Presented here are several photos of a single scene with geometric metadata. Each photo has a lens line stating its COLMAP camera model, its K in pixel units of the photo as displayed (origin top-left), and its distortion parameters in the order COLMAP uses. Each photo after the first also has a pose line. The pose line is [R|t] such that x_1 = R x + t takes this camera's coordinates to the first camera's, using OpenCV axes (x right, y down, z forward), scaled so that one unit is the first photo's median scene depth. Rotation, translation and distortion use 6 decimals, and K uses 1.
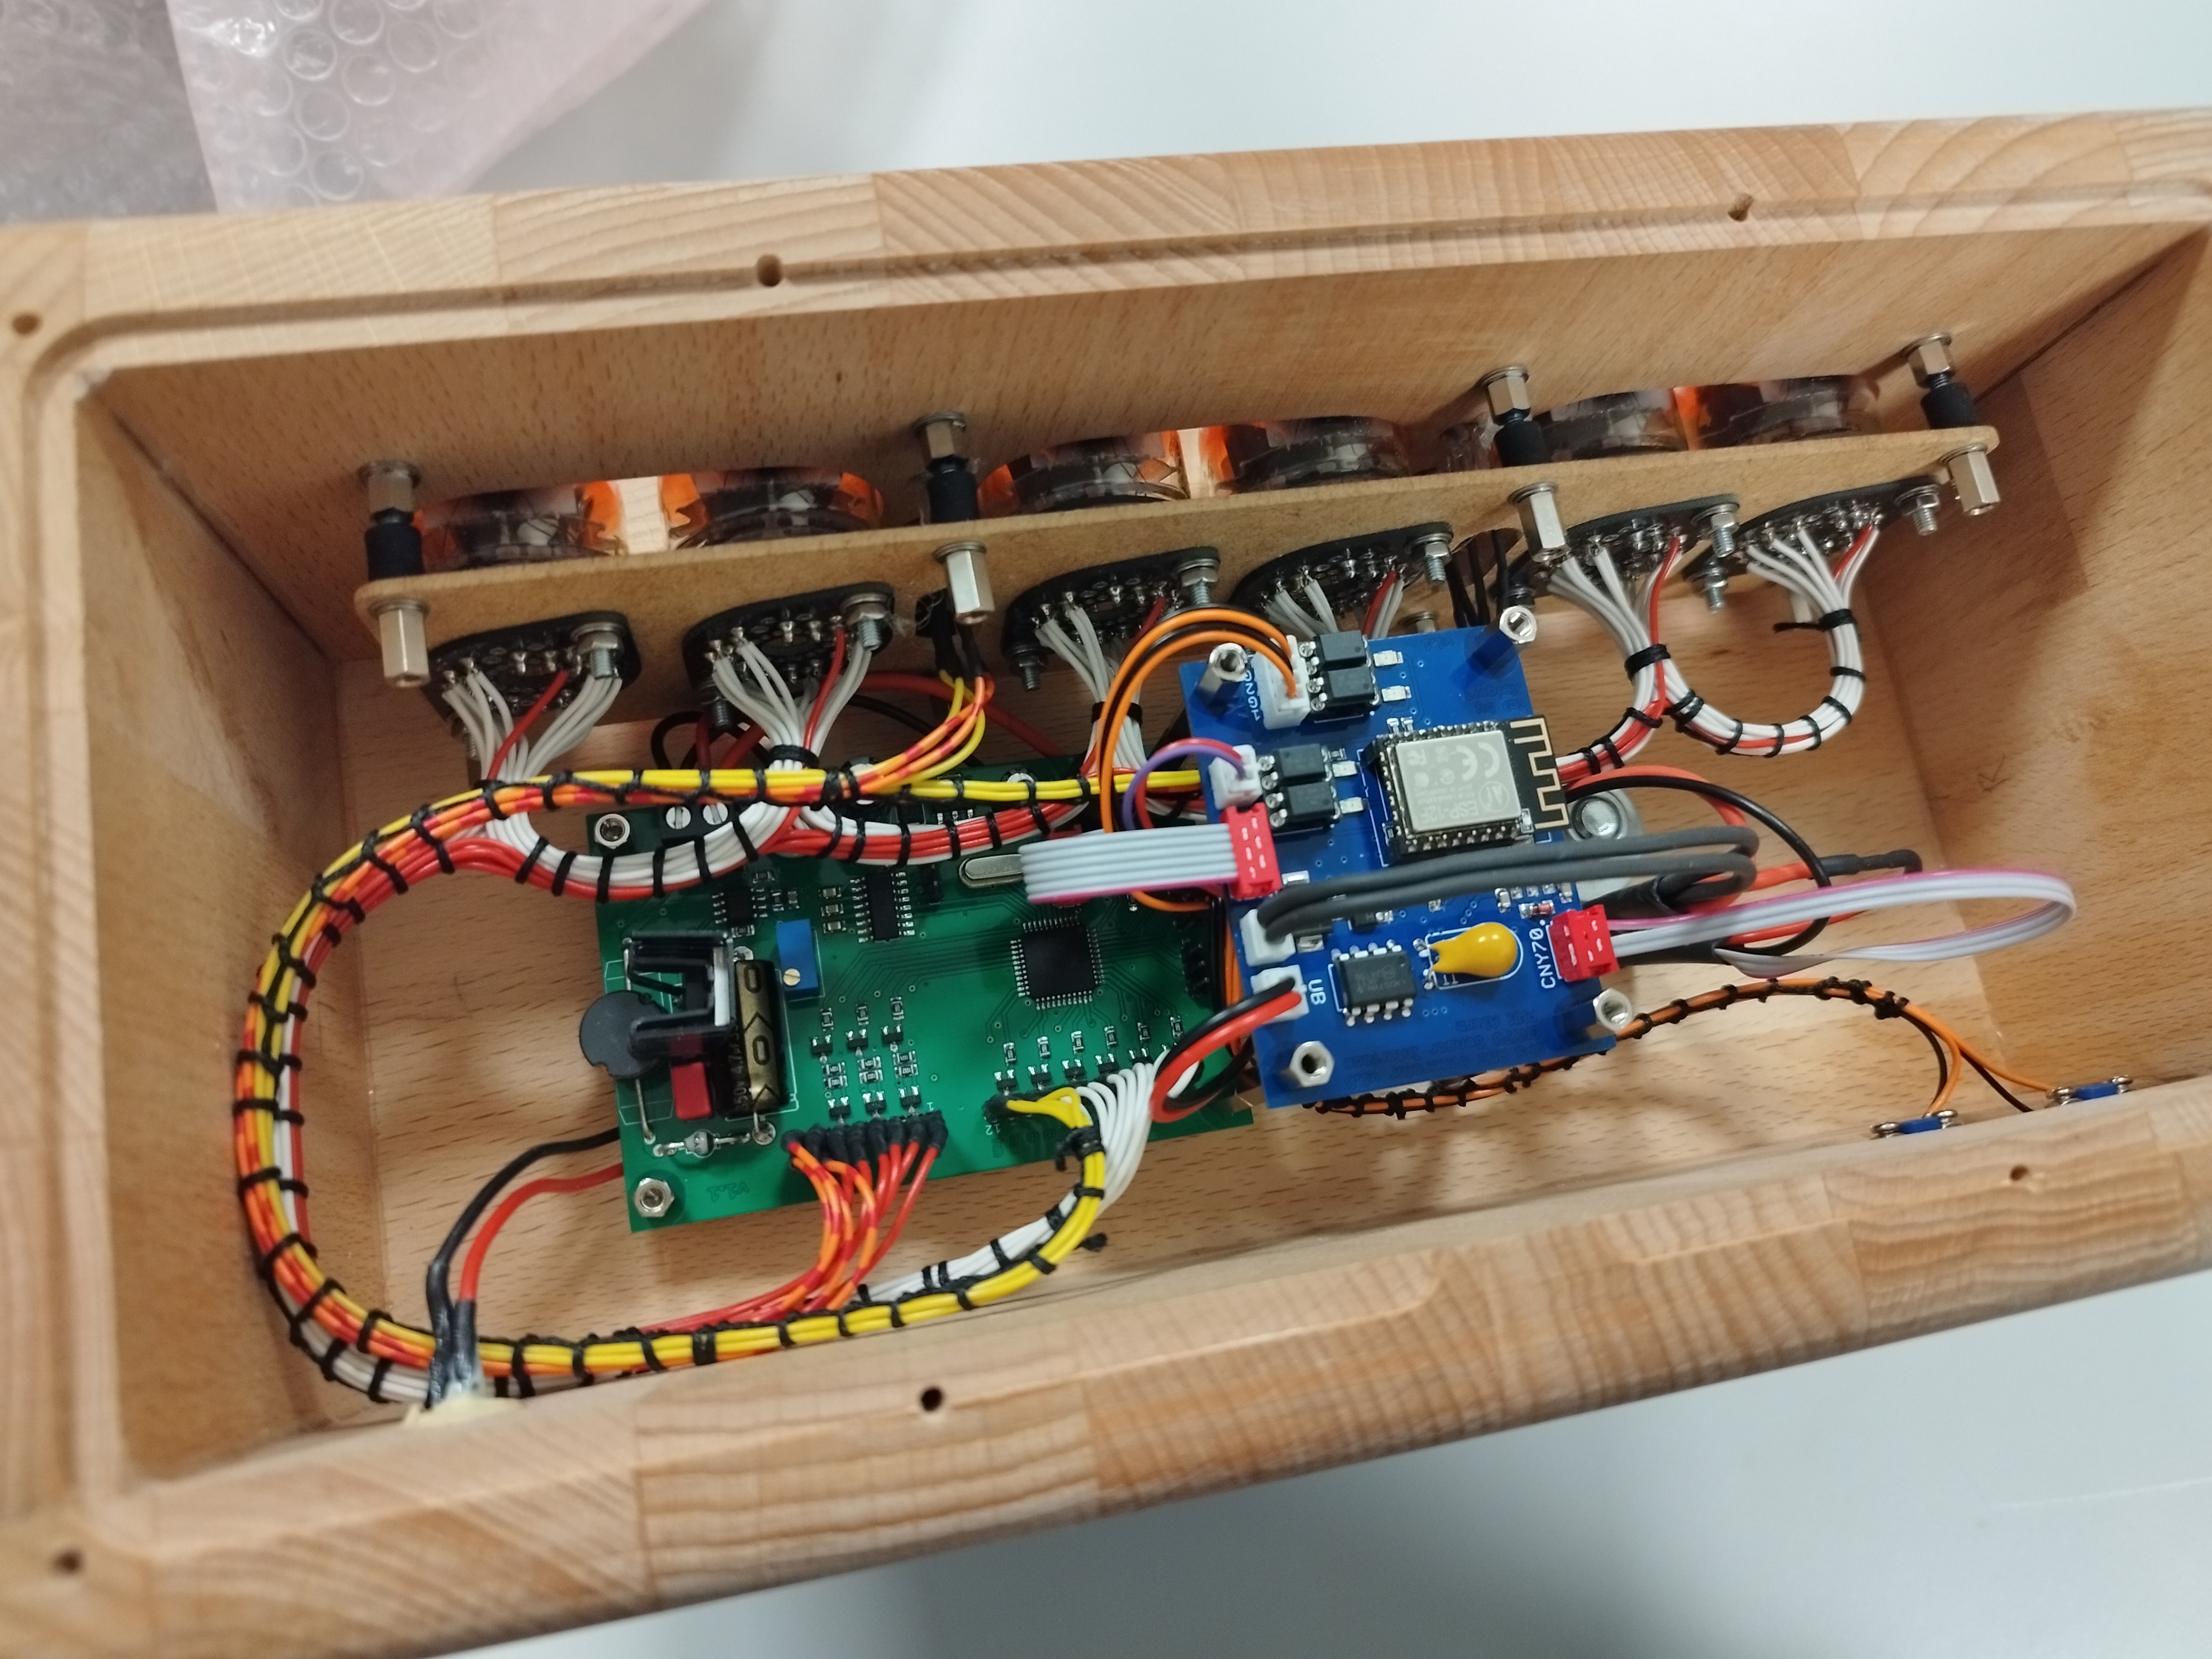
lens RADIAL K [[1552.2, 0, 1106.0], [0, 1552.2, 829.5], [0, 0, 1]] dist [0.002523, 0.002130]
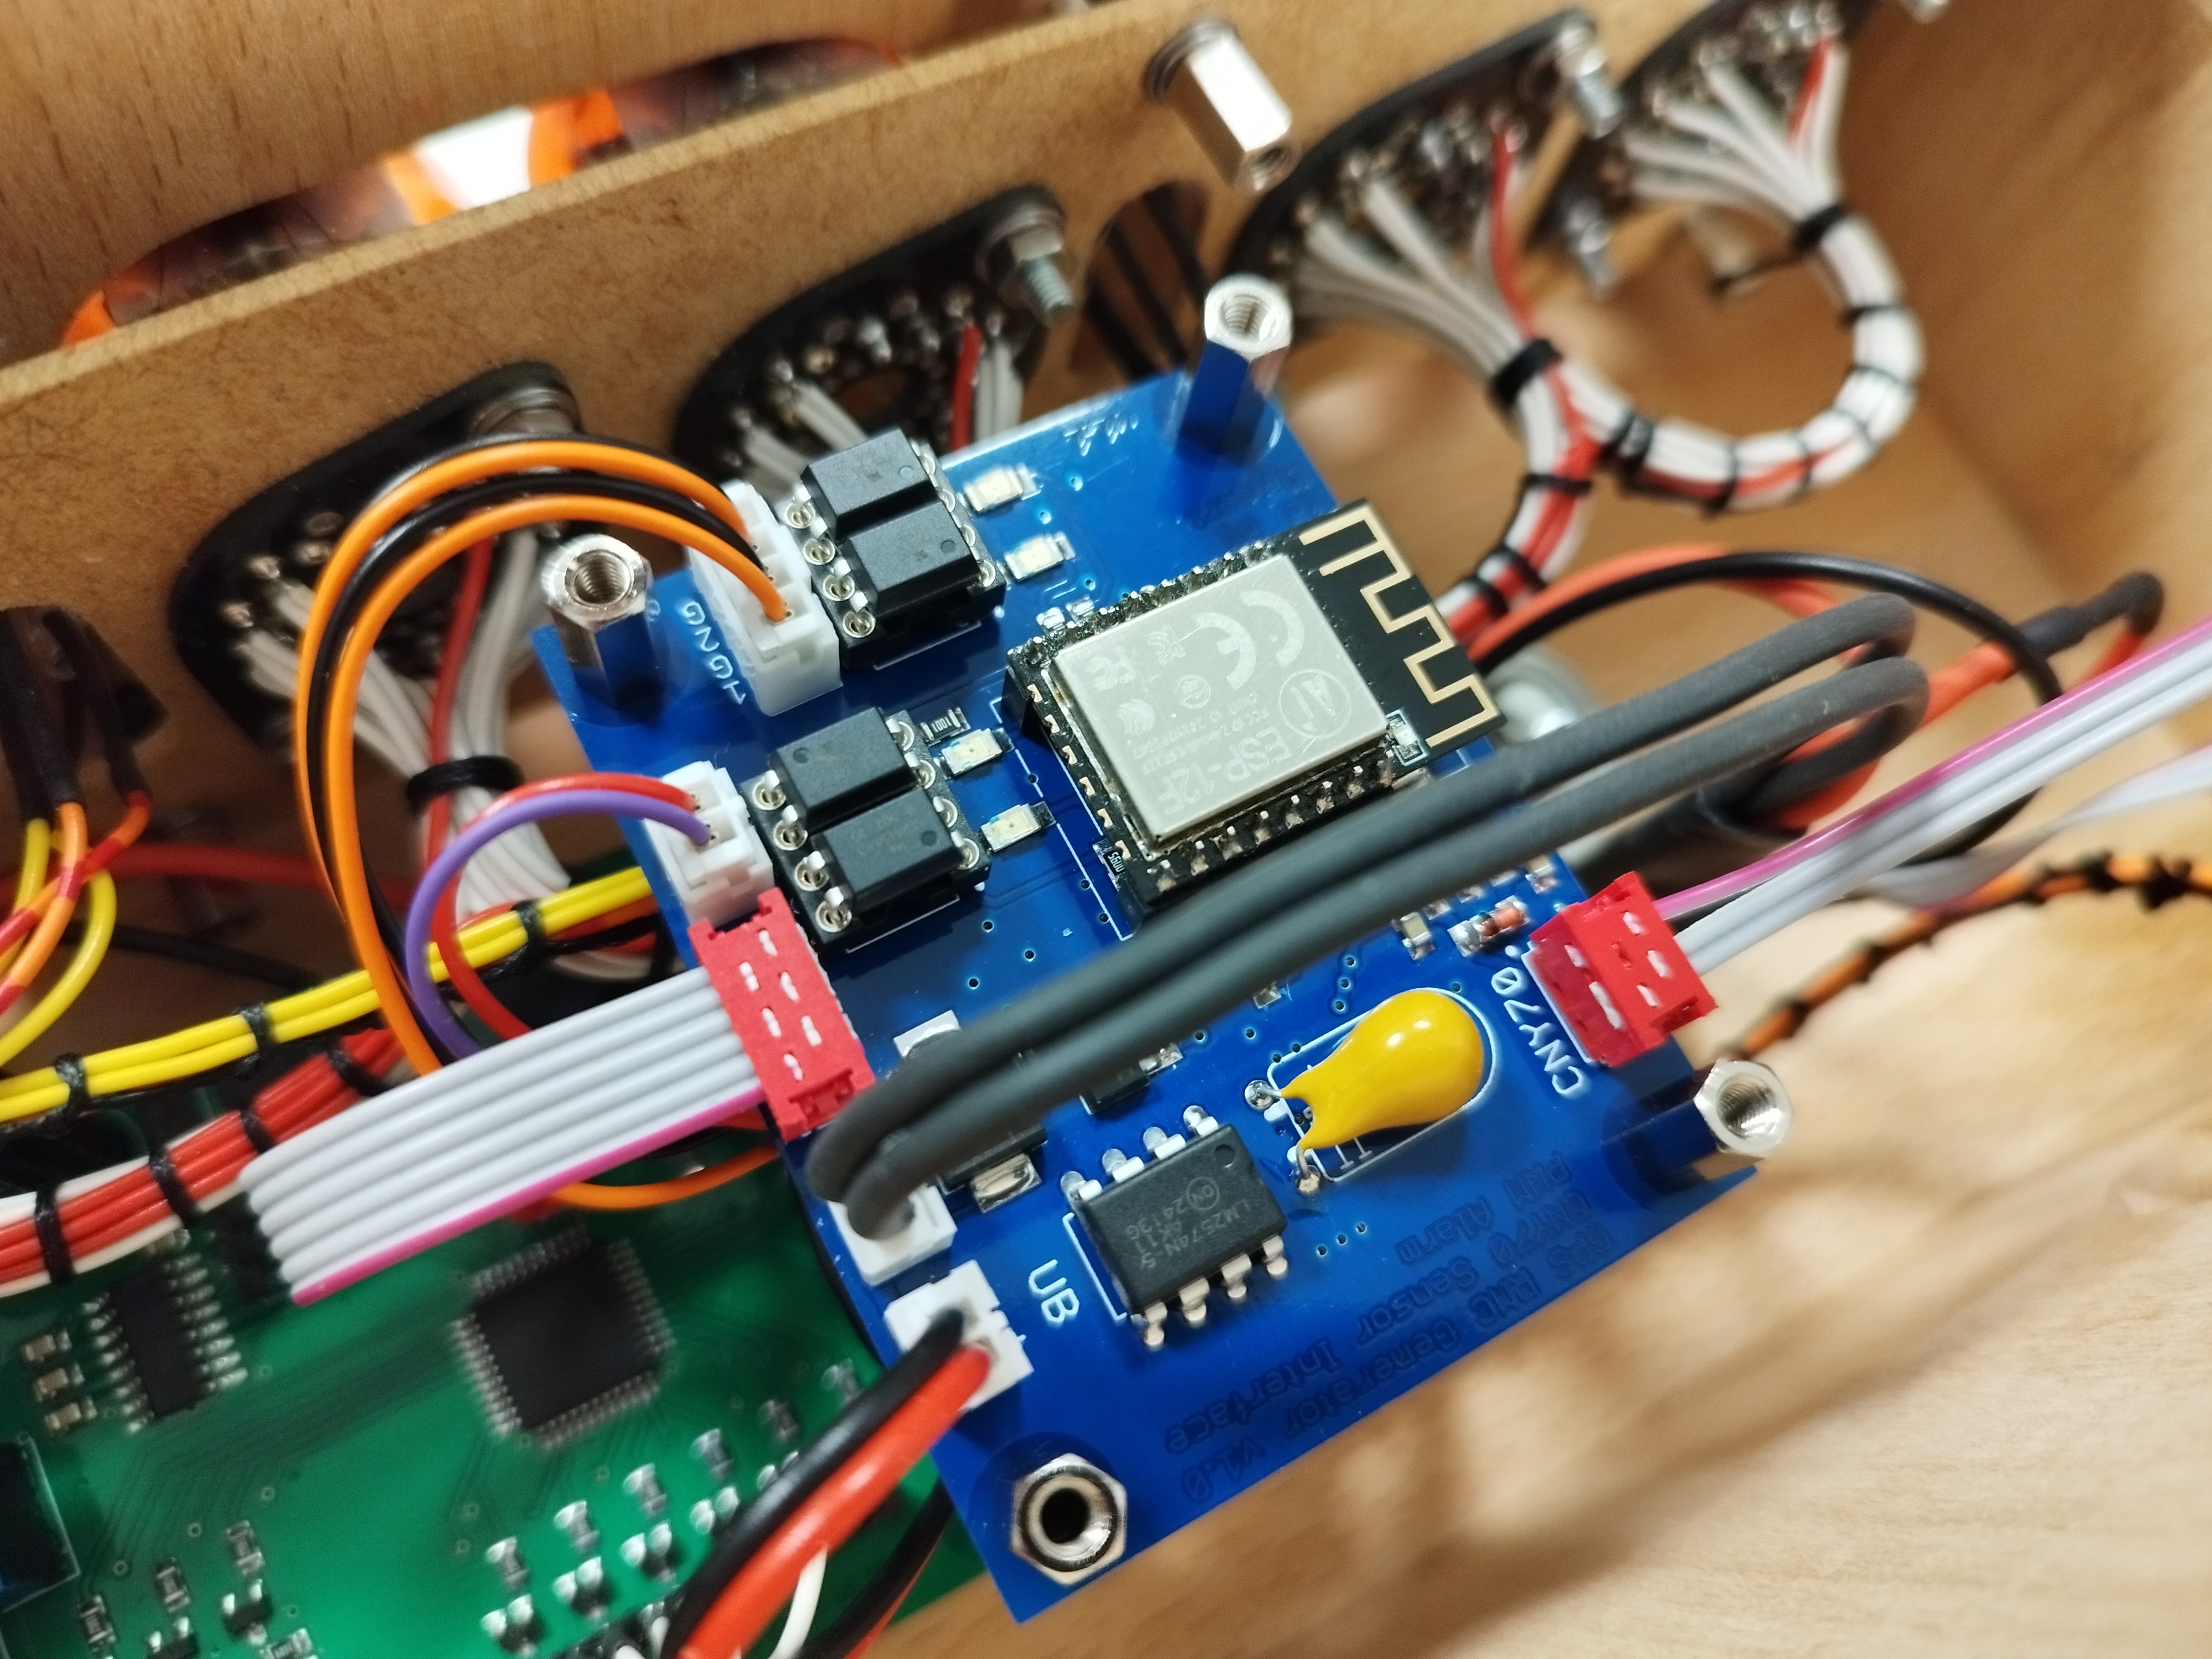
lens RADIAL K [[1668.8, 0, 1106.0], [0, 1668.8, 829.5], [0, 0, 1]] dist [-0.047204, 0.004351]
pose [[0.949007, -0.301969, 0.090560, 0.142680], [0.306293, 0.951175, -0.038089, 0.010621], [-0.074636, 0.063885, 0.995162, 0.547785]]
